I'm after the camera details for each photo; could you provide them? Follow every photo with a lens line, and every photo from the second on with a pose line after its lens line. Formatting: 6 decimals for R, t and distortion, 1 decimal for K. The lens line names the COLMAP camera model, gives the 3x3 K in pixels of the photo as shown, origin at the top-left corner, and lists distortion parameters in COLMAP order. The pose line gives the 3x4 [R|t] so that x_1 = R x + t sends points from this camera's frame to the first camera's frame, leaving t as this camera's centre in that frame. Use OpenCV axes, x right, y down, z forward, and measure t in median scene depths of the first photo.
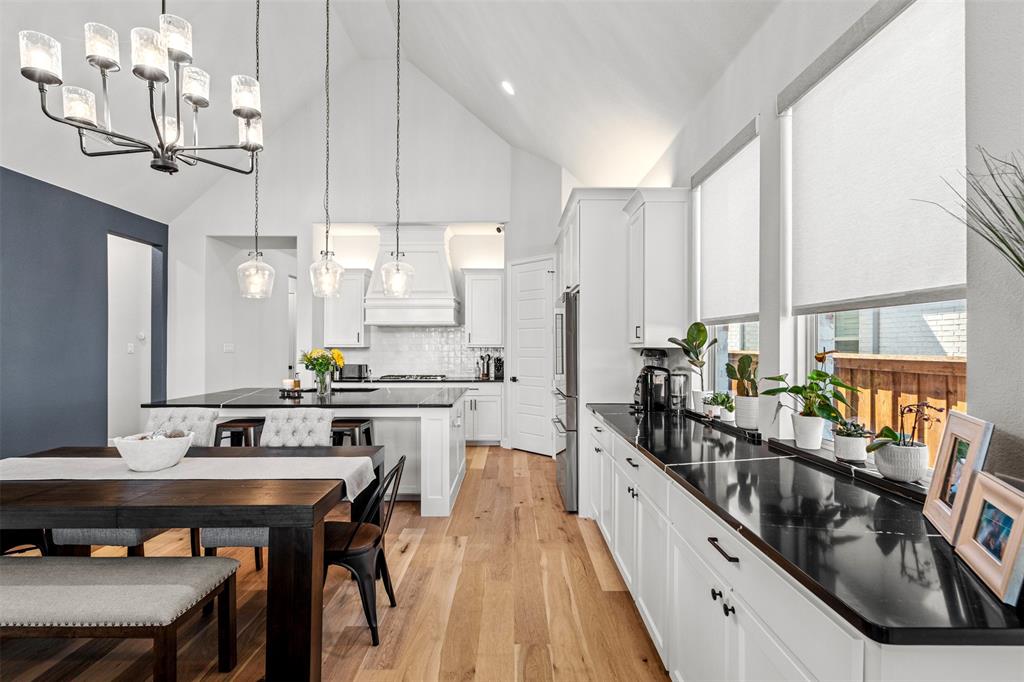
lens RADIAL K [[469.0, 0, 532.9], [0, 469.0, 325.4], [0, 0, 1]] dist [0.123611, -0.000035]
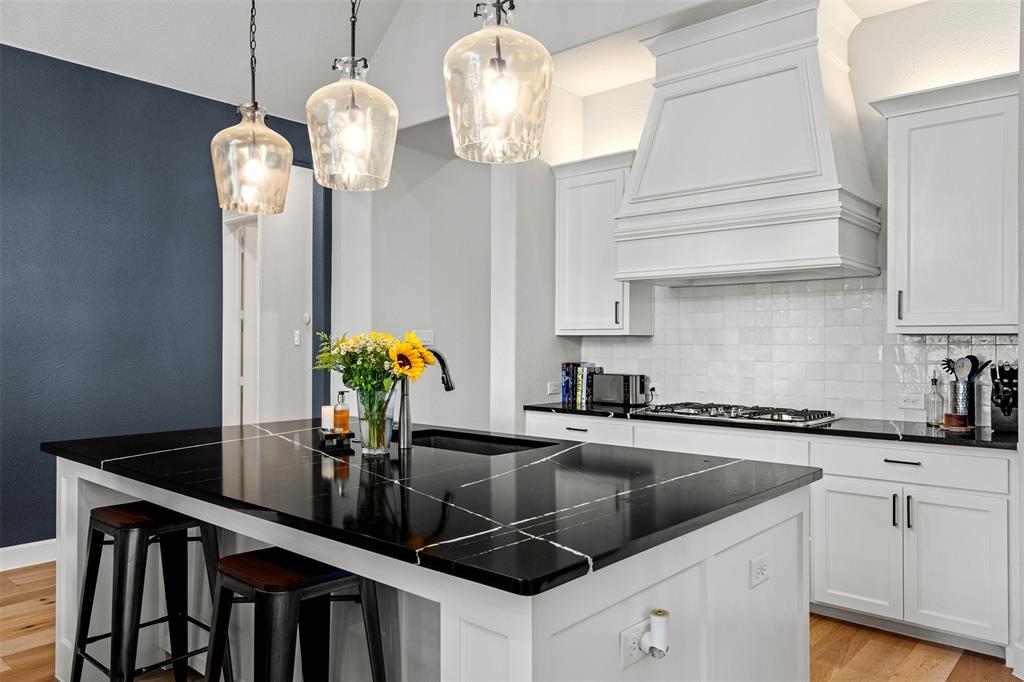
lens RADIAL K [[730.3, 0, 512.0], [0, 730.3, 341.0], [0, 0, 1]] dist [0.025267, 0.000172]
pose [[0.719685, -0.001177, -0.694300, 0.032608], [0.029544, 0.999145, 0.028931, 0.030349], [0.693672, -0.041334, 0.719104, 0.466152]]
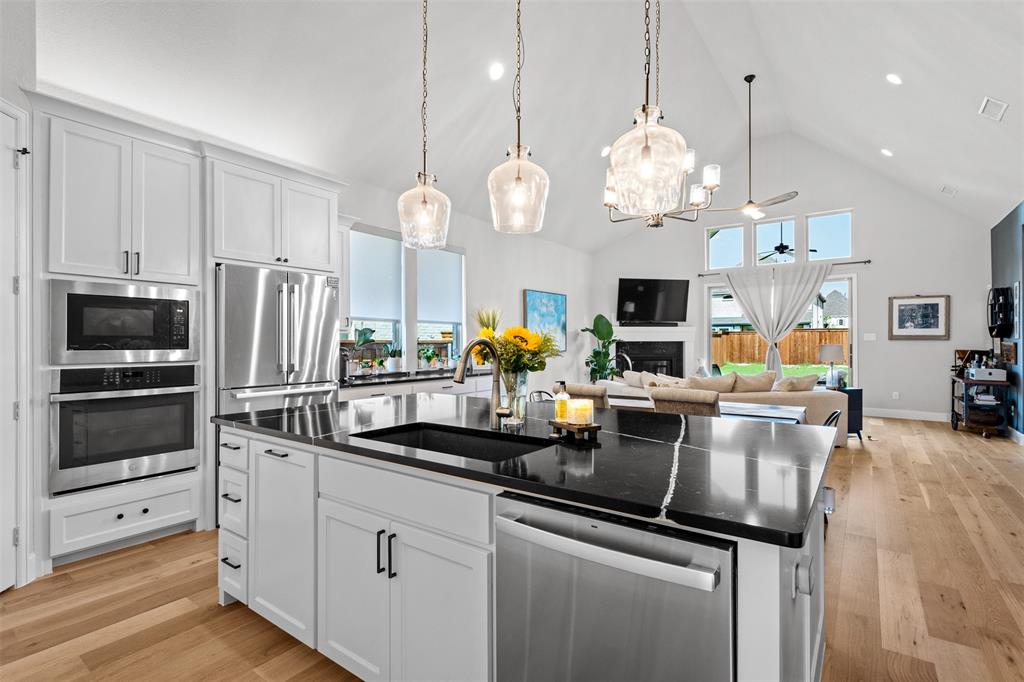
lens RADIAL K [[487.7, 0, 512.0], [0, 487.7, 341.0], [0, 0, 1]] dist [0.003147, 0.000145]
pose [[-0.780502, 0.006240, 0.625123, -0.546795], [-0.022770, 0.999003, -0.038402, 0.060444], [-0.624739, -0.044207, -0.779581, 0.997216]]
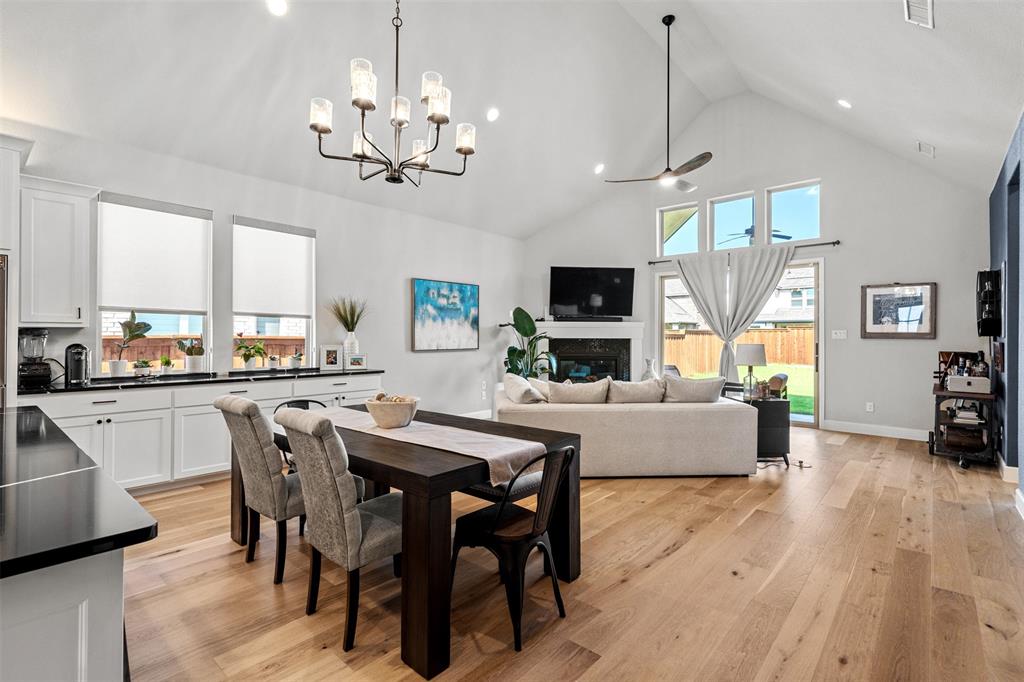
lens RADIAL K [[481.0, 0, 510.5], [0, 481.0, 338.1], [0, 0, 1]] dist [-0.000147, 0.000524]
pose [[-0.717785, 0.001028, 0.696264, -0.700236], [-0.031928, 0.998898, -0.034390, 0.043823], [-0.695533, -0.046915, -0.716961, 0.623400]]
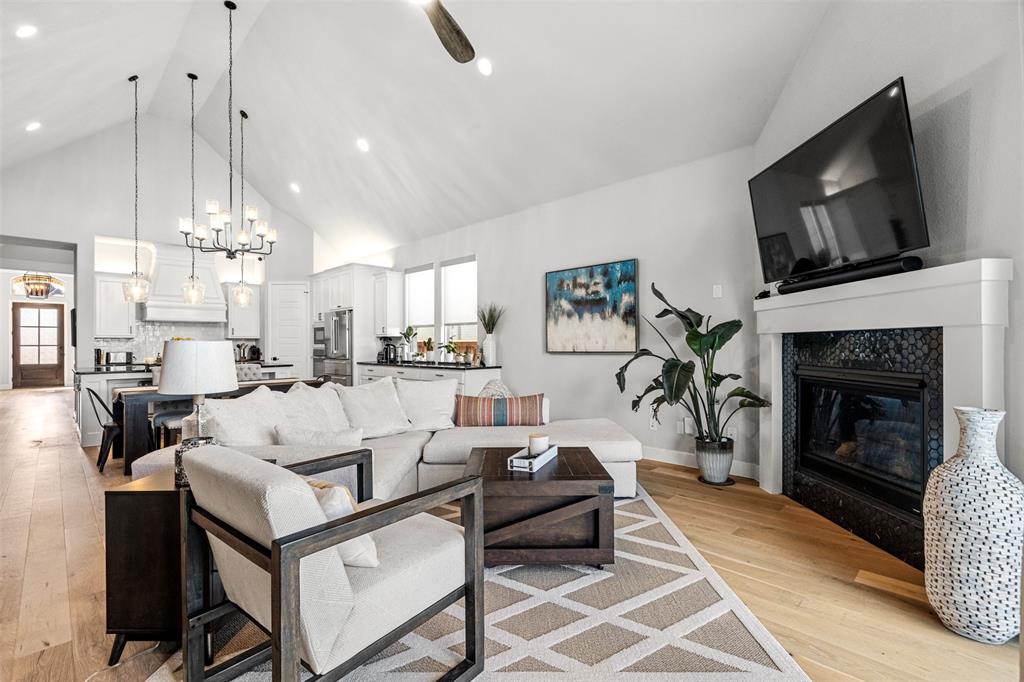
lens RADIAL K [[461.6, 0, 512.0], [0, 461.6, 341.0], [0, 0, 1]] dist [0.000123, 0.000007]
pose [[0.739643, 0.003559, 0.672990, -0.484446], [-0.026724, 0.999353, 0.024087, -0.001457], [-0.672469, -0.035801, 0.739259, -0.644151]]
